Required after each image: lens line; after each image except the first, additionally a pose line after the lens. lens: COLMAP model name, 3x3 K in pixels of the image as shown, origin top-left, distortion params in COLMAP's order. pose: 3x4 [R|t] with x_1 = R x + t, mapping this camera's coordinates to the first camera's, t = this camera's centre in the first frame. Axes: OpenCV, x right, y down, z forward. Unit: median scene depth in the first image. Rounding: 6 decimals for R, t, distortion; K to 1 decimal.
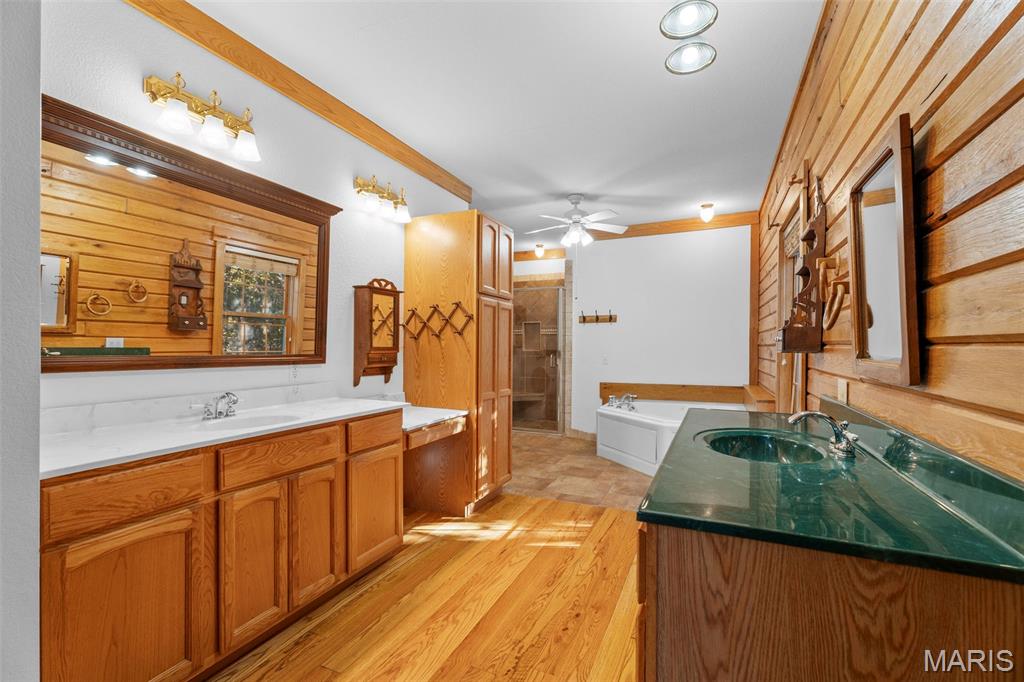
lens RADIAL K [[463.4, 0, 512.8], [0, 463.4, 343.7], [0, 0, 1]] dist [0.005751, -0.001605]
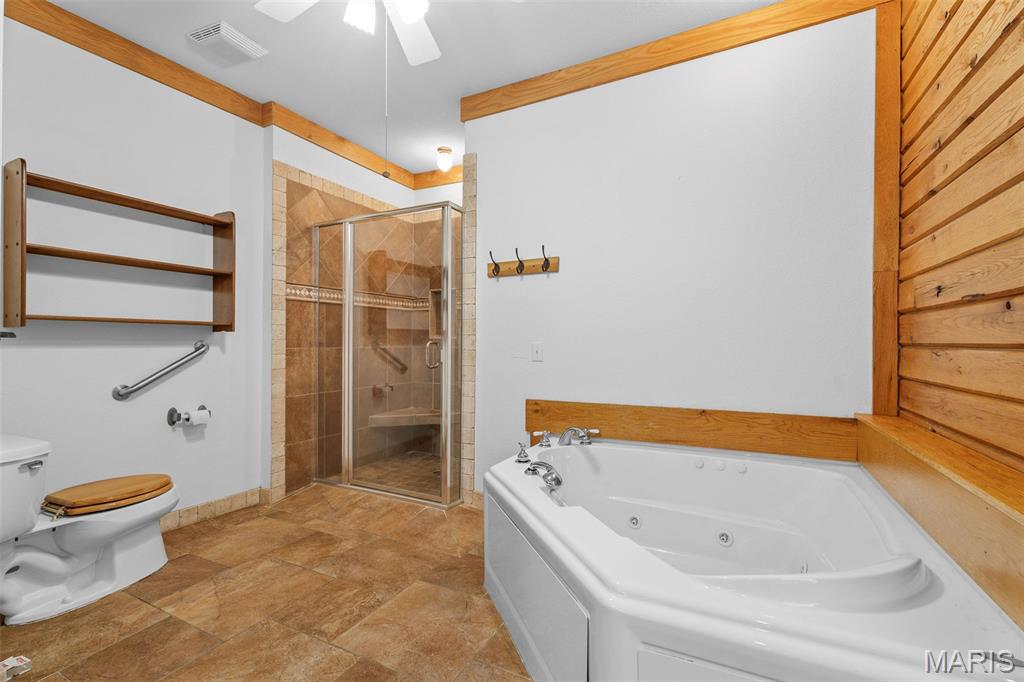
lens RADIAL K [[463.4, 0, 509.4], [0, 463.4, 342.4], [0, 0, 1]] dist [0.005751, -0.001605]
pose [[0.998091, -0.003166, -0.061686, 0.201121], [0.003618, 0.999967, 0.007223, 0.020963], [0.061661, -0.007432, 0.998069, 0.521904]]
